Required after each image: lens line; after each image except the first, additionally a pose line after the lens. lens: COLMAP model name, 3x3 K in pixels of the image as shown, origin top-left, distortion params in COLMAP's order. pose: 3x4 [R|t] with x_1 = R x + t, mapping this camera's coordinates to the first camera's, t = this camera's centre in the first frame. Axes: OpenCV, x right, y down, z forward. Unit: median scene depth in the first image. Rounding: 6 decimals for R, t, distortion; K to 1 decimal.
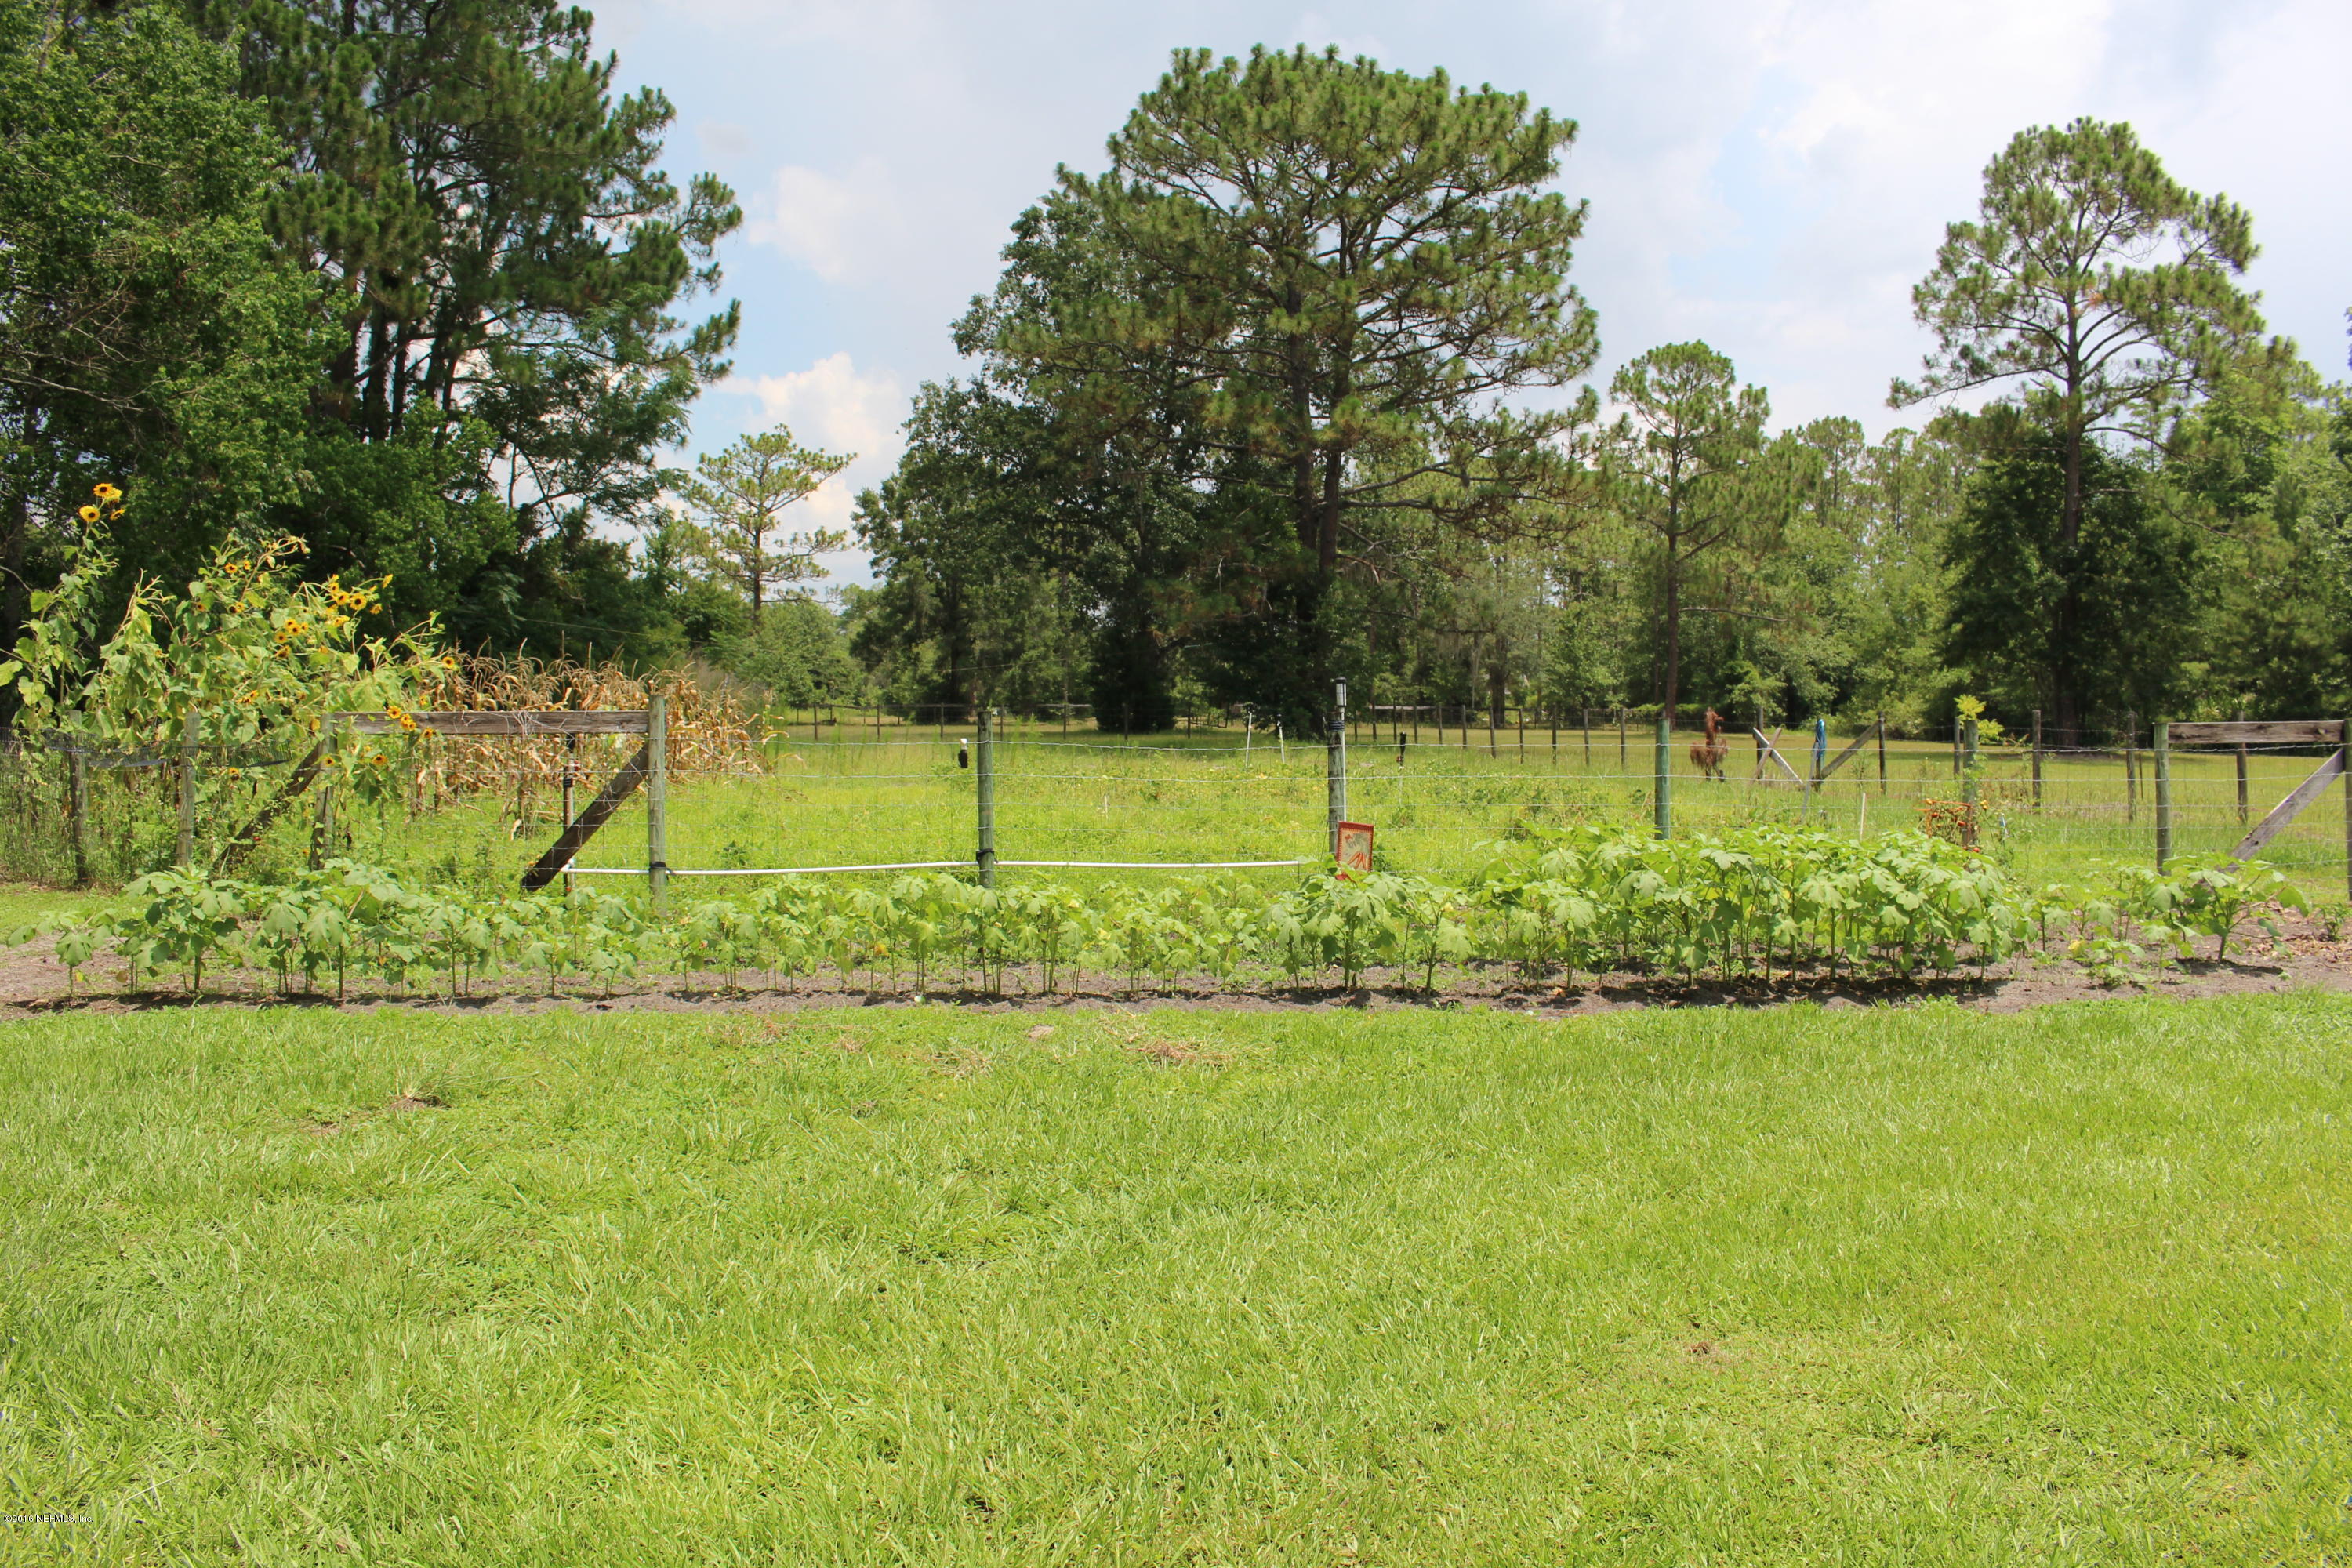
lens RADIAL K [[1973.2, 0, 1139.3], [0, 1973.2, 788.3], [0, 0, 1]] dist [-0.193448, 0.150682]
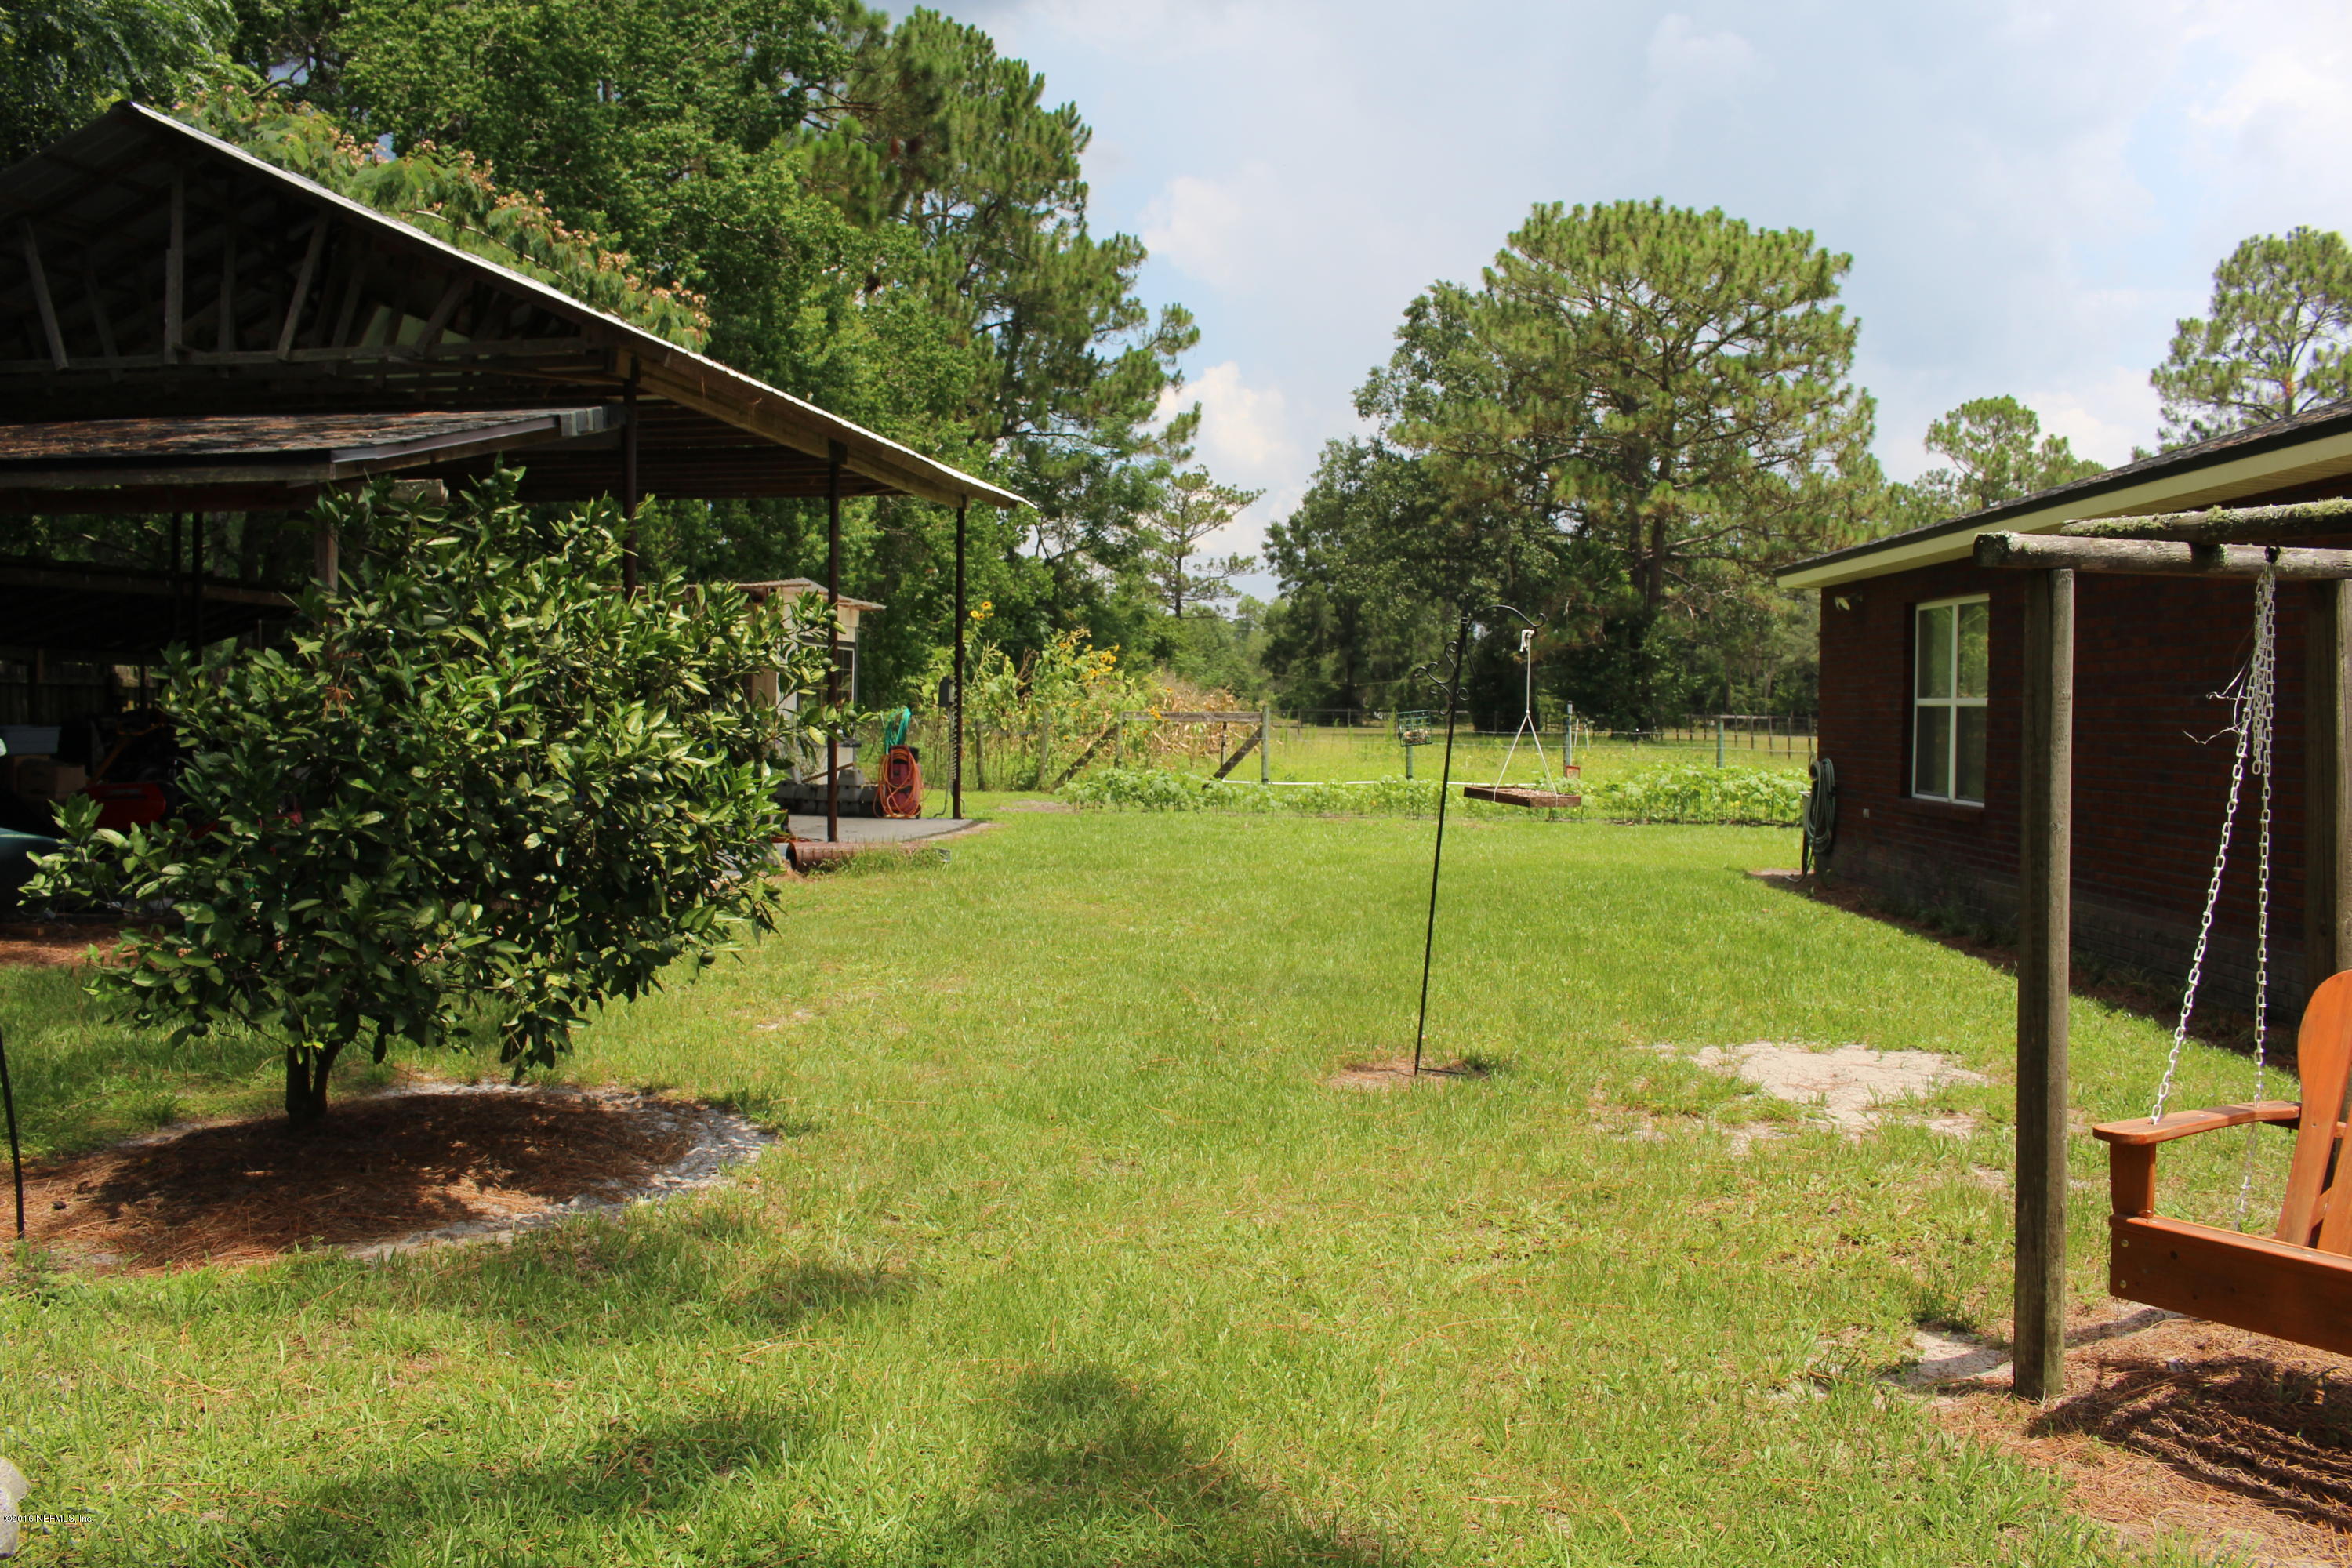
lens RADIAL K [[1973.2, 0, 1139.3], [0, 1973.2, 788.3], [0, 0, 1]] dist [-0.193448, 0.150682]
pose [[0.981428, 0.017819, -0.191000, 0.008299], [-0.018201, 0.999834, -0.000243, 0.008359], [0.190964, 0.003715, 0.981590, -0.210475]]
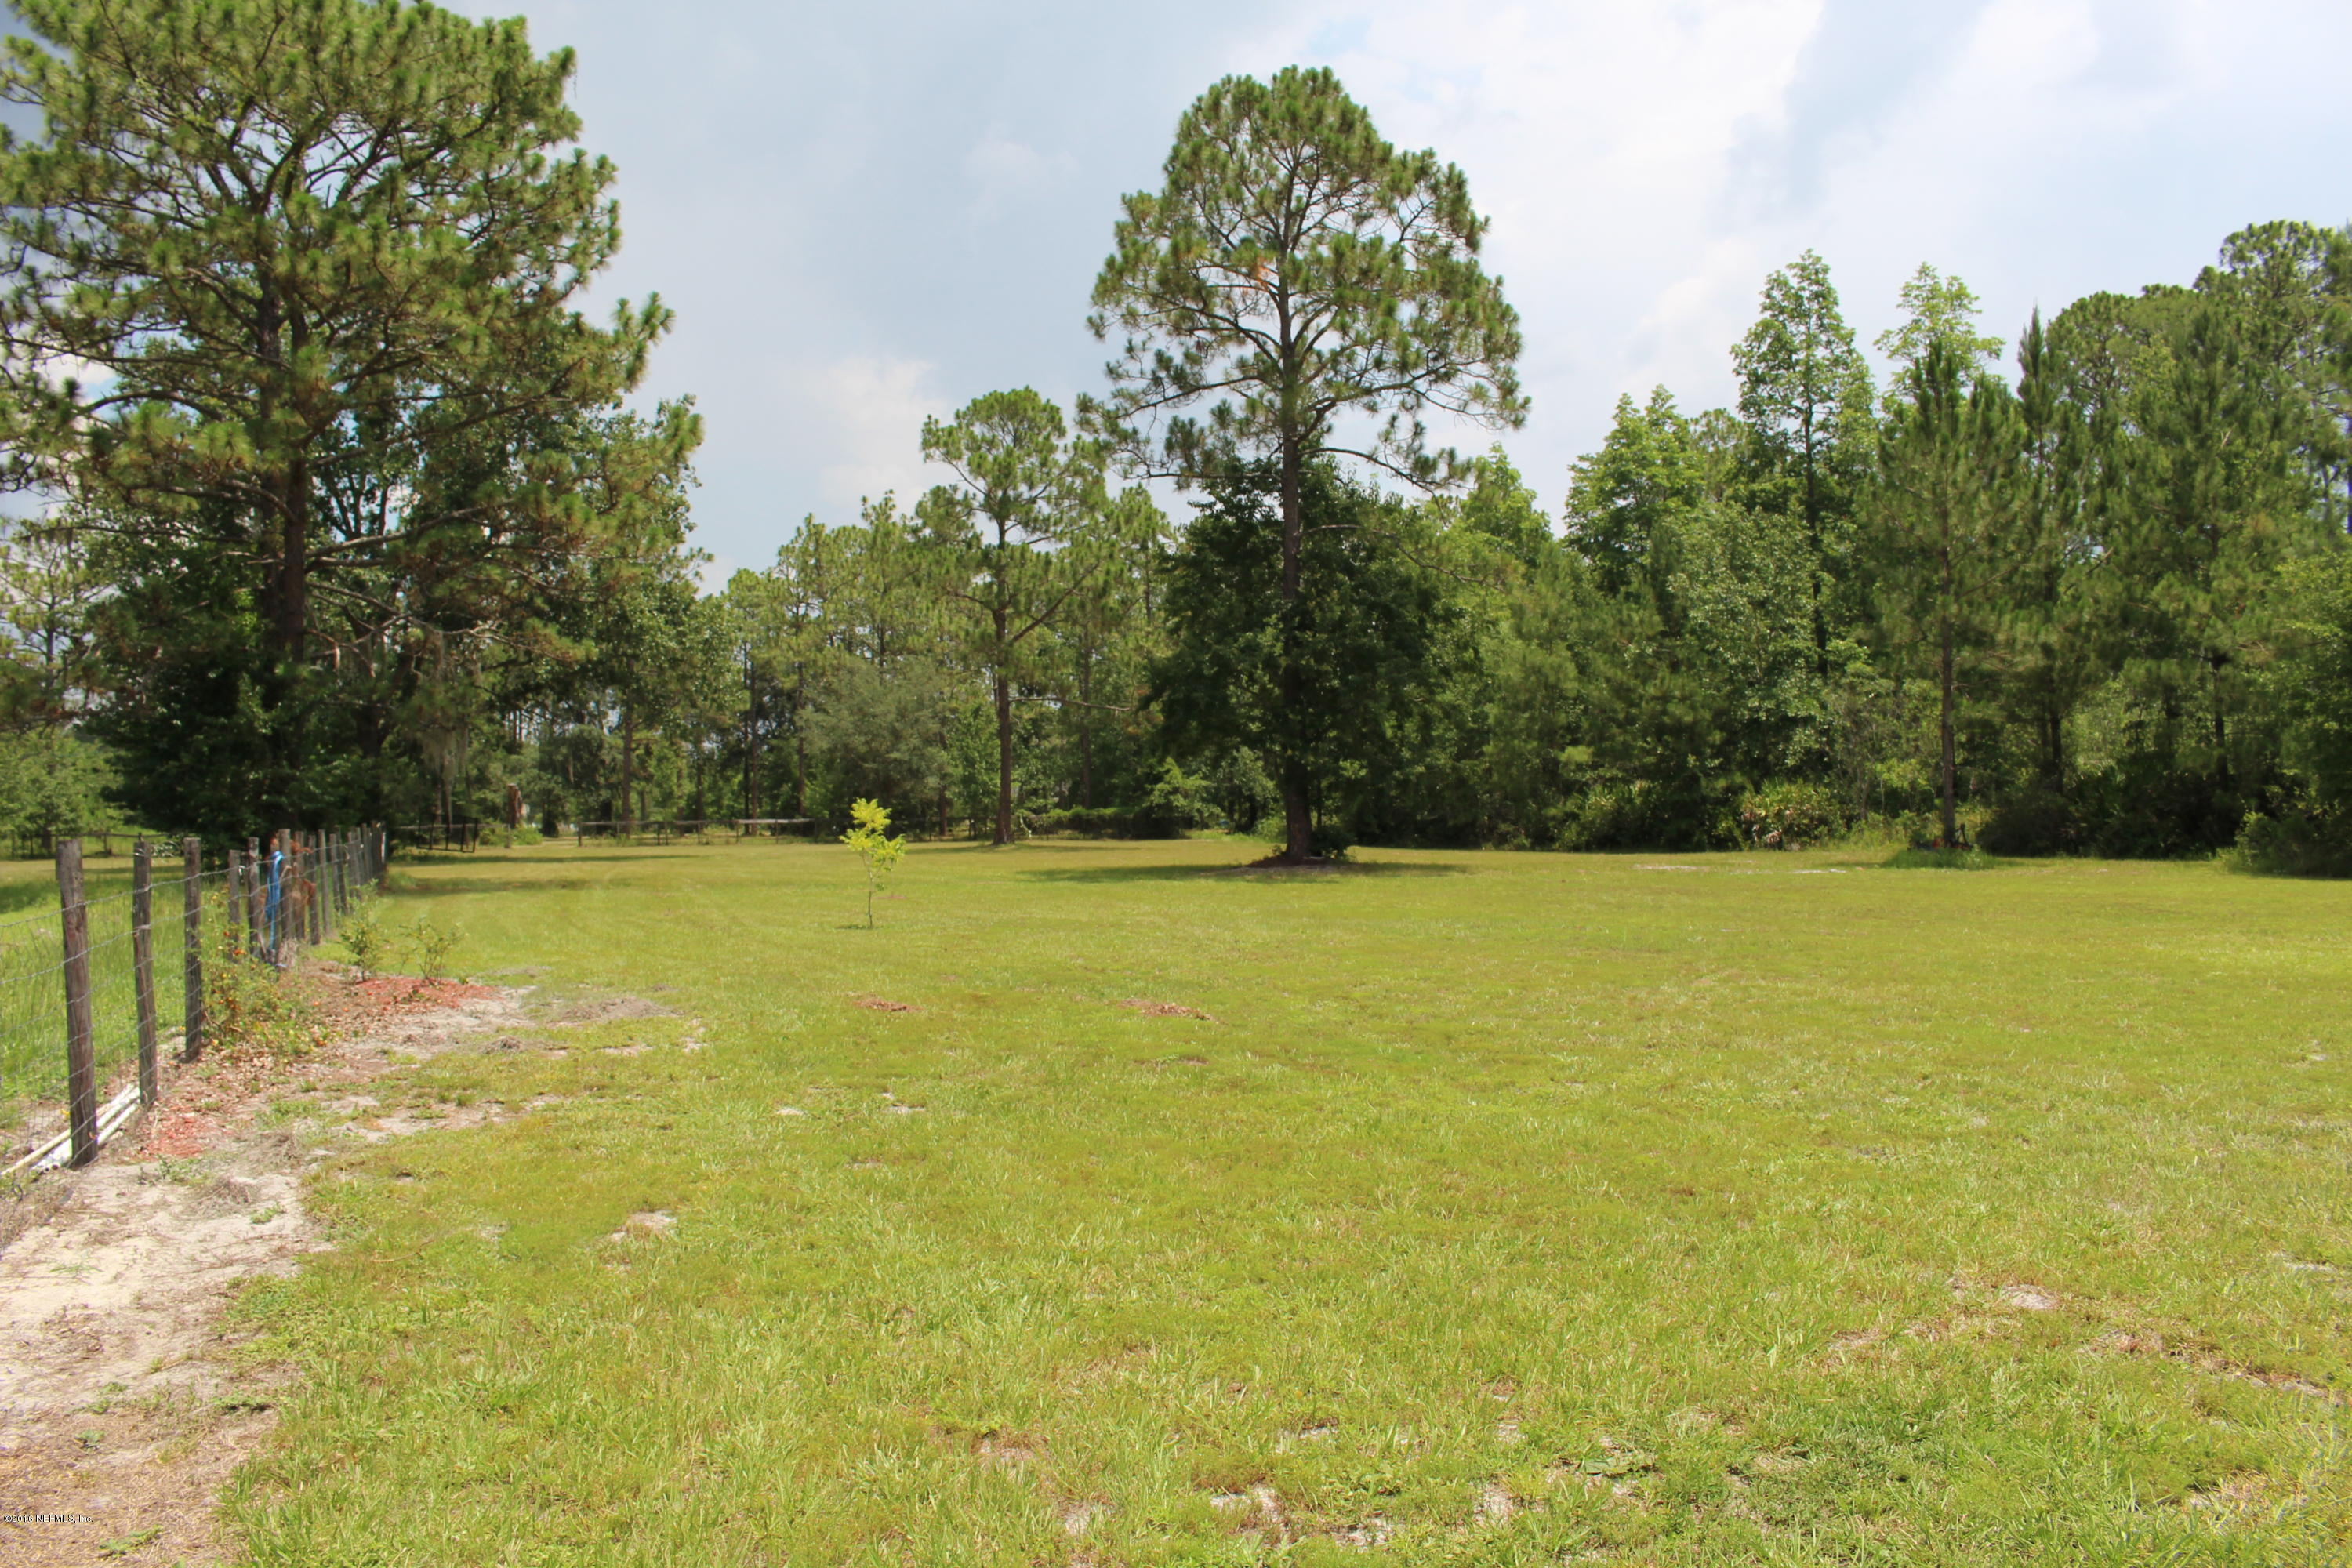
lens RADIAL K [[1973.2, 0, 1139.3], [0, 1973.2, 788.3], [0, 0, 1]] dist [-0.193448, 0.150682]
pose [[0.984762, -0.019453, 0.172817, 0.206334], [0.028859, 0.998226, -0.052079, -0.006470], [-0.171497, 0.056273, 0.983576, 0.153946]]
